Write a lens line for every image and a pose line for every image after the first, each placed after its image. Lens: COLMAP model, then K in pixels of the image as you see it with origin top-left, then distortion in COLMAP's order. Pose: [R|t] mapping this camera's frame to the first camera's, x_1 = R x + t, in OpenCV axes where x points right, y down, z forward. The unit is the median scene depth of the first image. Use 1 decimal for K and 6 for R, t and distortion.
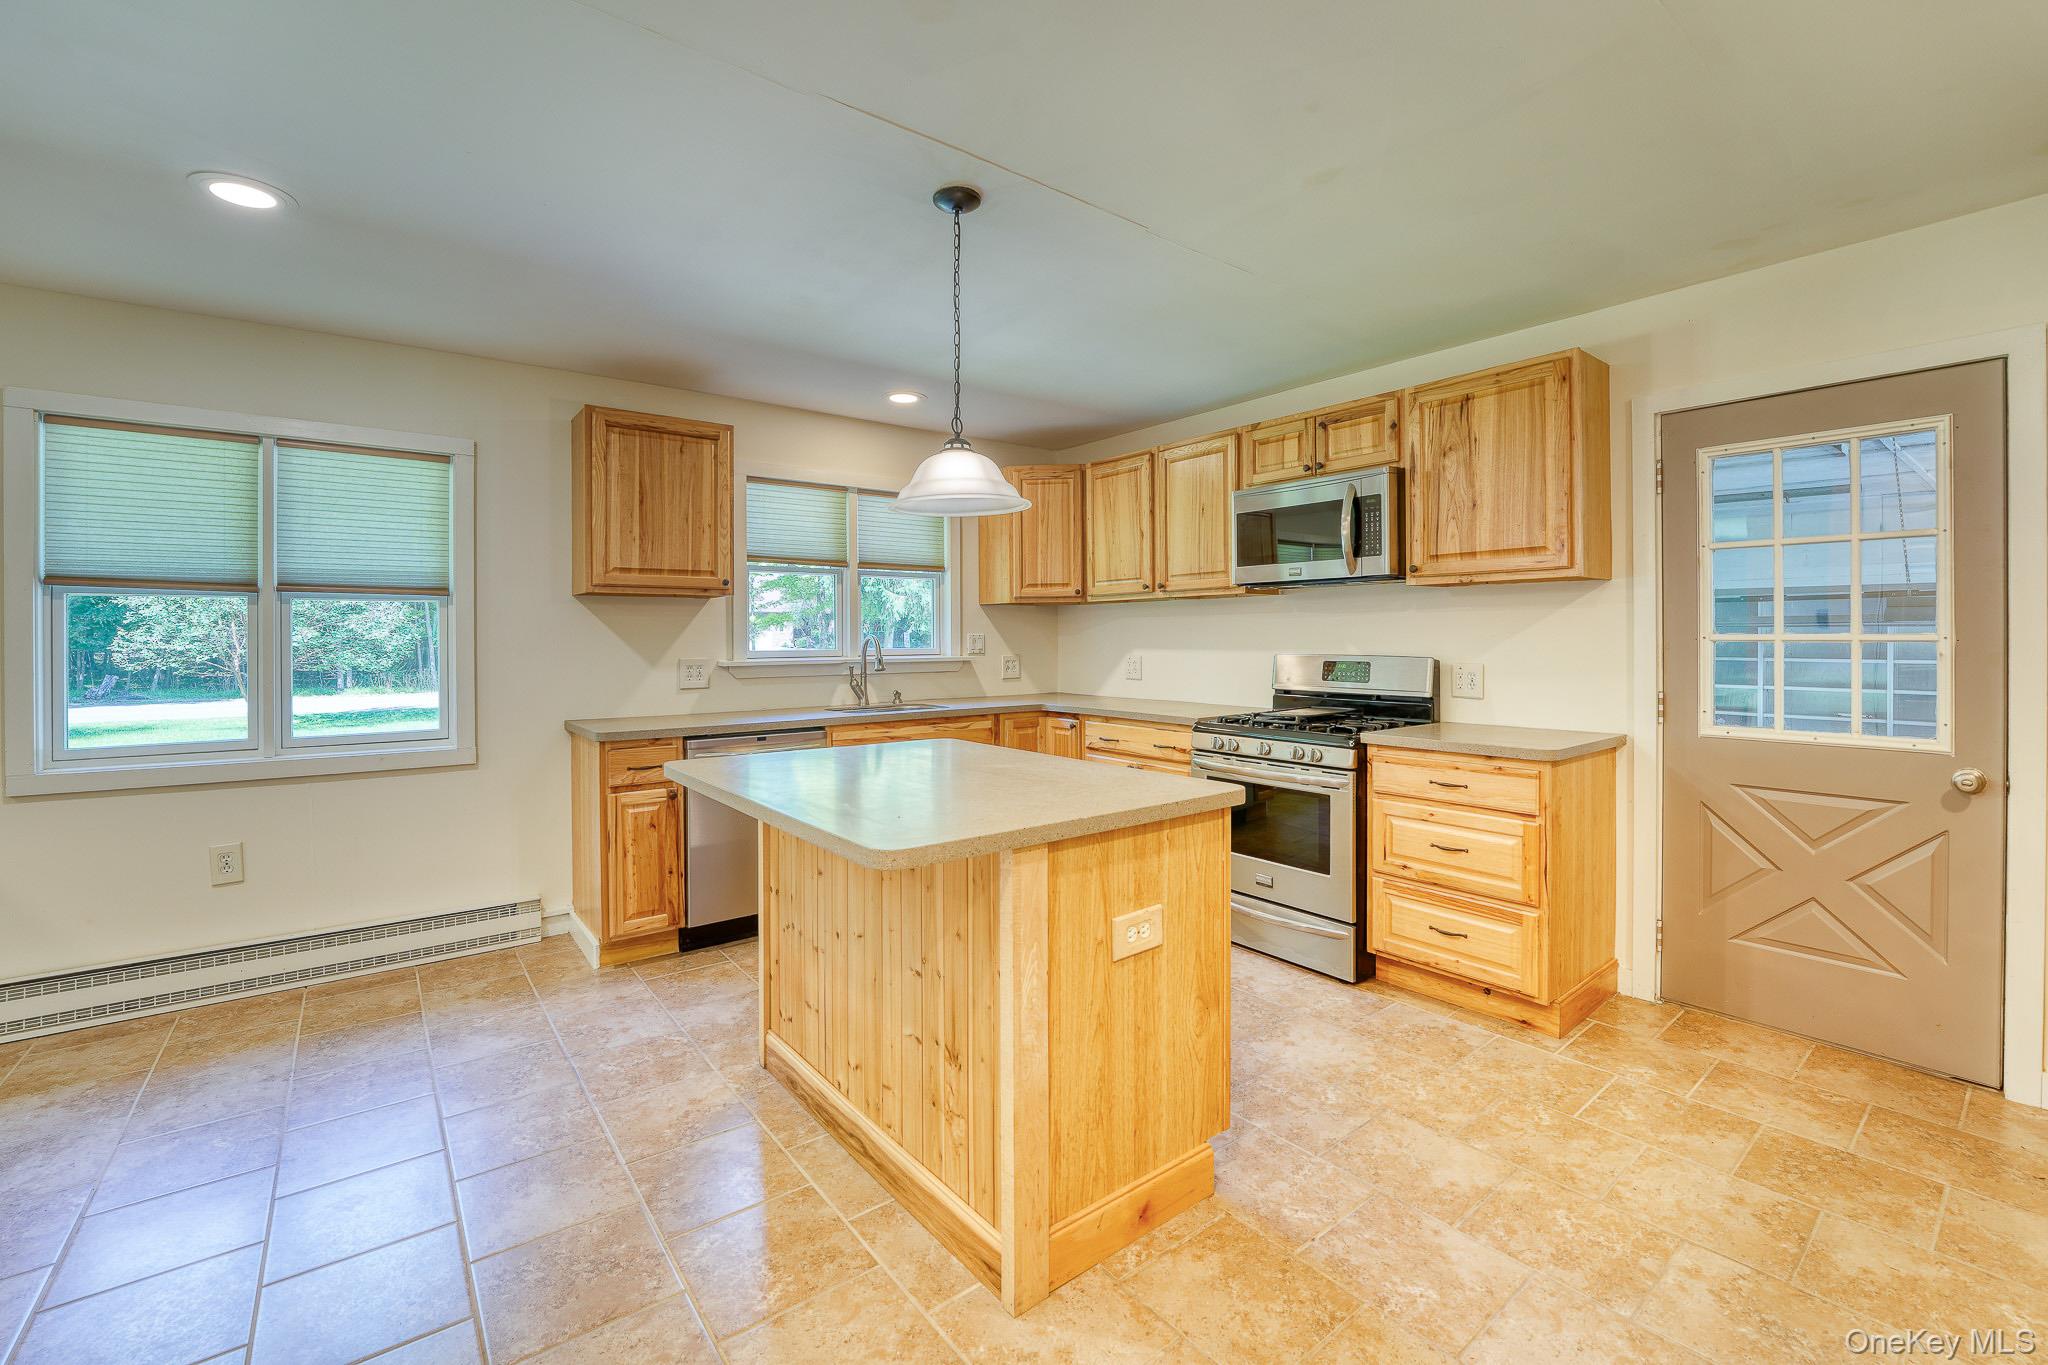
lens RADIAL K [[853.5, 0, 1027.2], [0, 853.5, 645.3], [0, 0, 1]] dist [-0.022197, 0.000268]
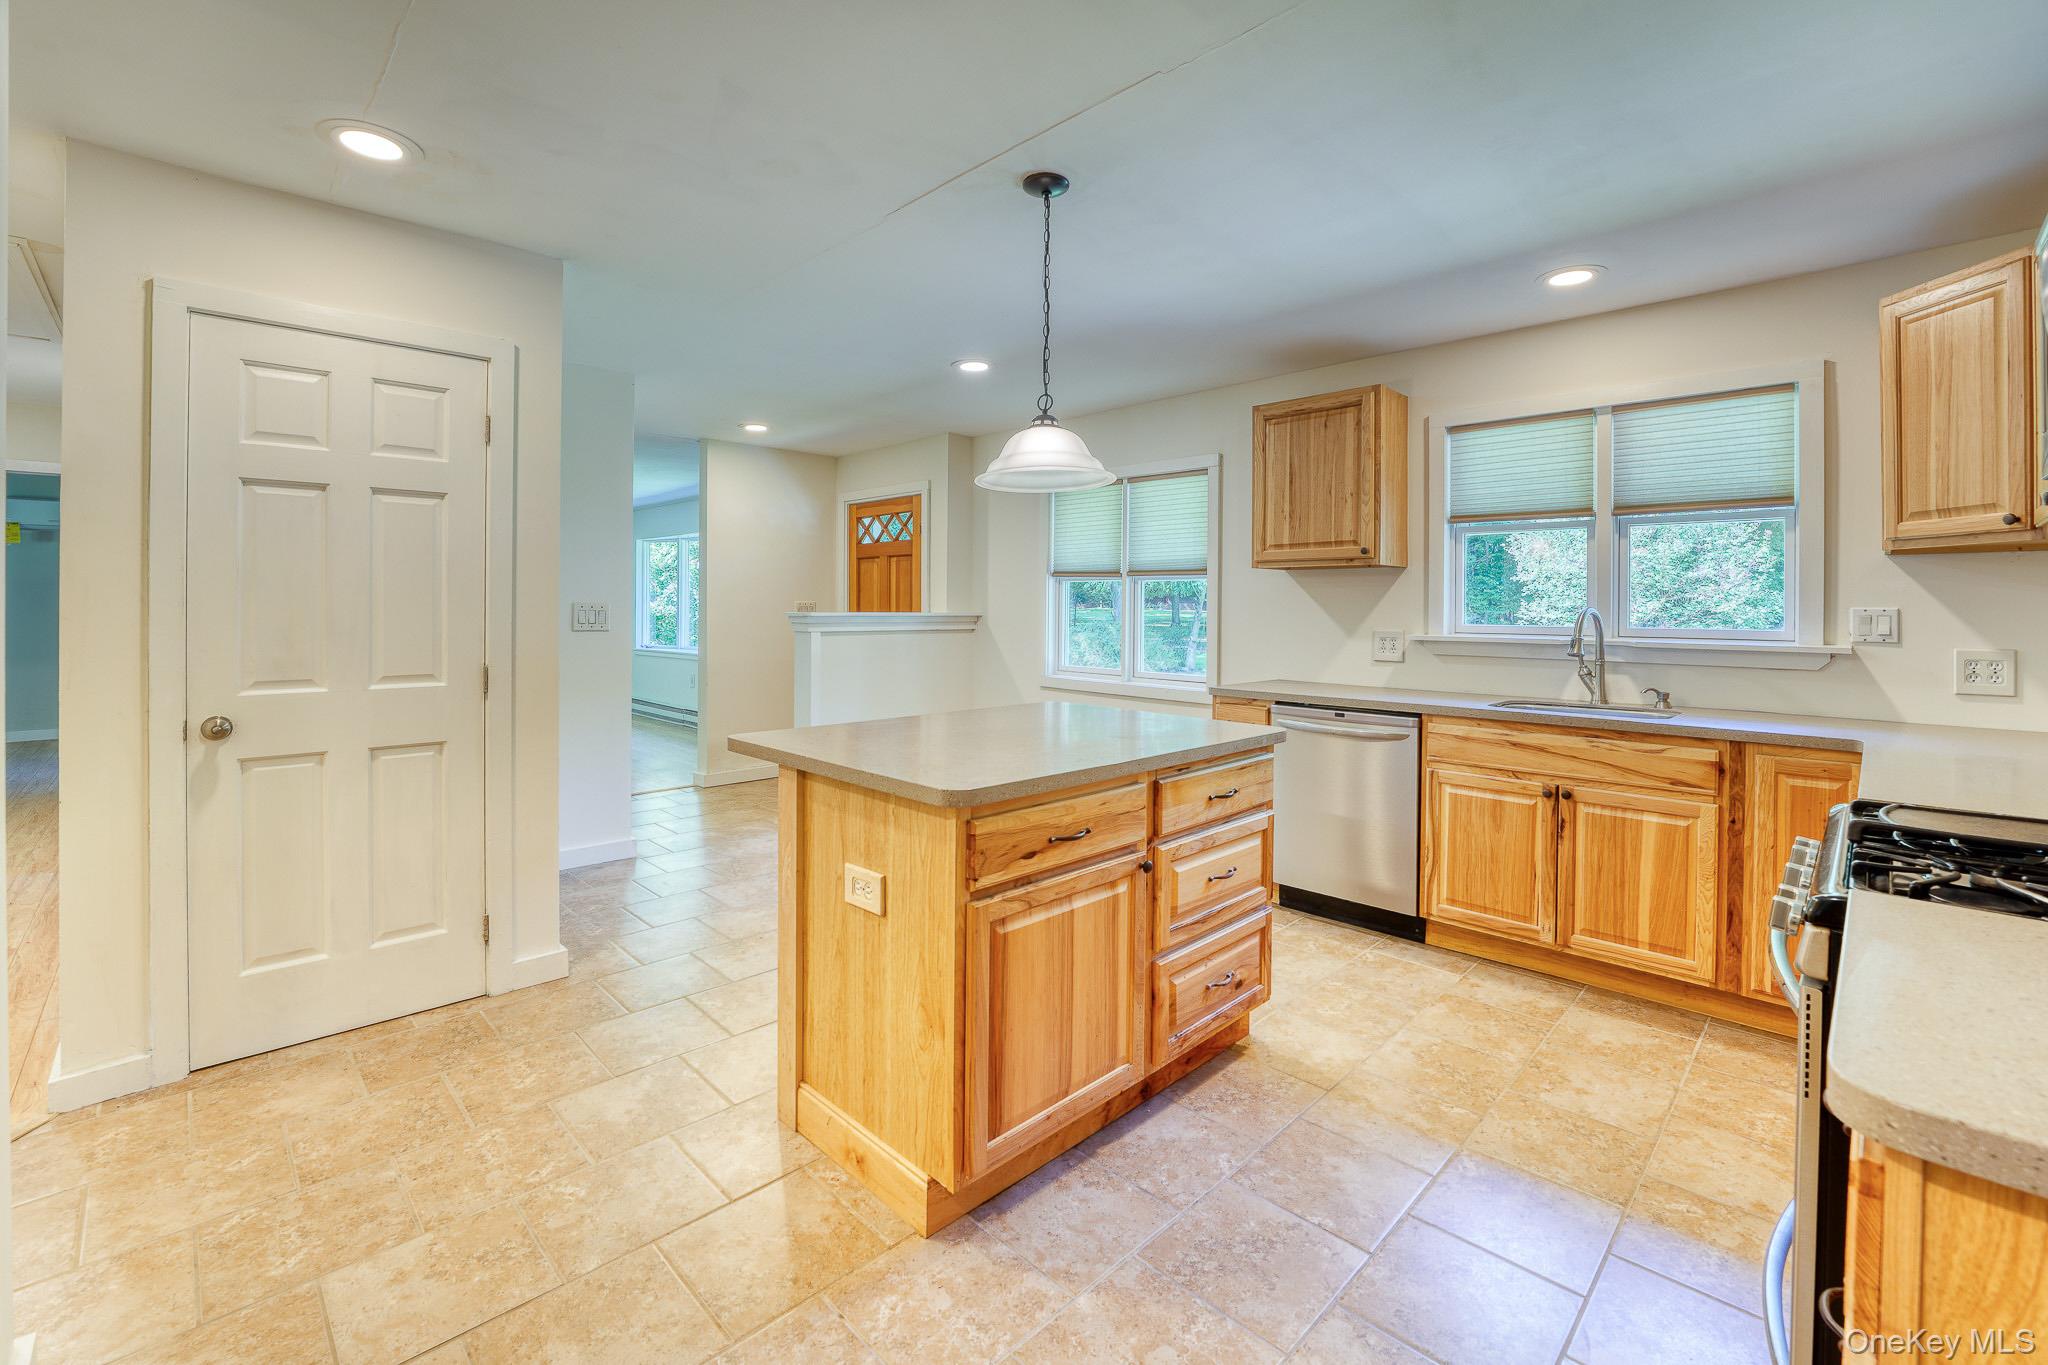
lens RADIAL K [[872.9, 0, 1031.3], [0, 872.9, 612.6], [0, 0, 1]] dist [-0.022313, 0.000589]
pose [[0.120855, 0.012082, -0.992597, 0.668381], [-0.017957, 0.999789, 0.009983, -0.008861], [0.992508, 0.016618, 0.121046, 0.590611]]
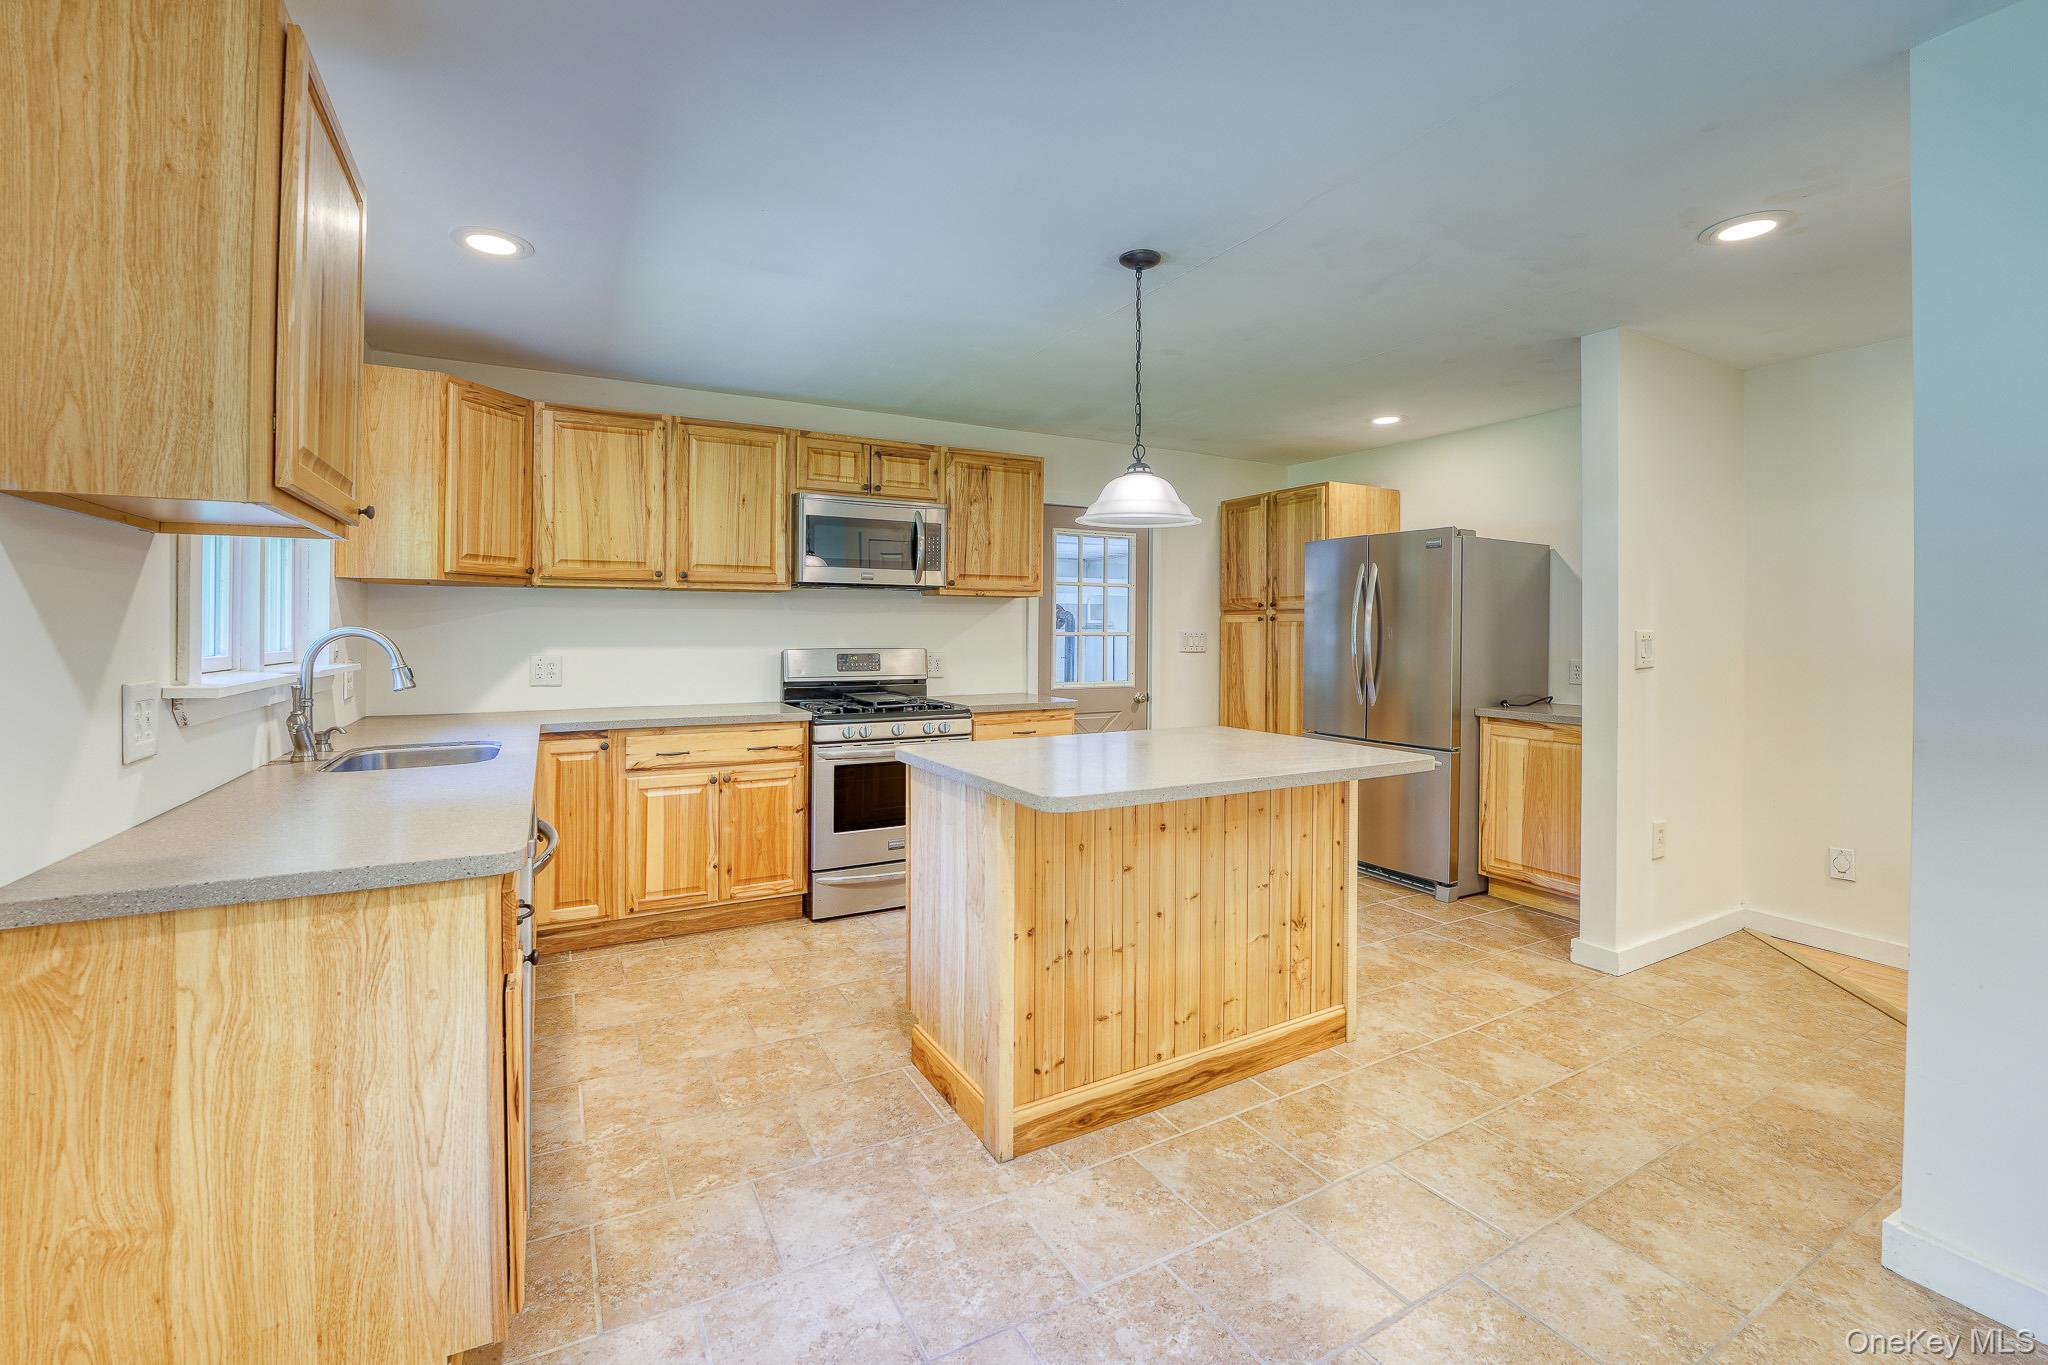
lens RADIAL K [[855.8, 0, 1021.8], [0, 855.8, 638.5], [0, 0, 1]] dist [-0.024272, 0.003119]
pose [[0.169564, -0.003270, 0.985514, -0.866841], [0.007336, 0.999971, 0.002056, -0.003490], [-0.985492, 0.006881, 0.169583, 0.660588]]
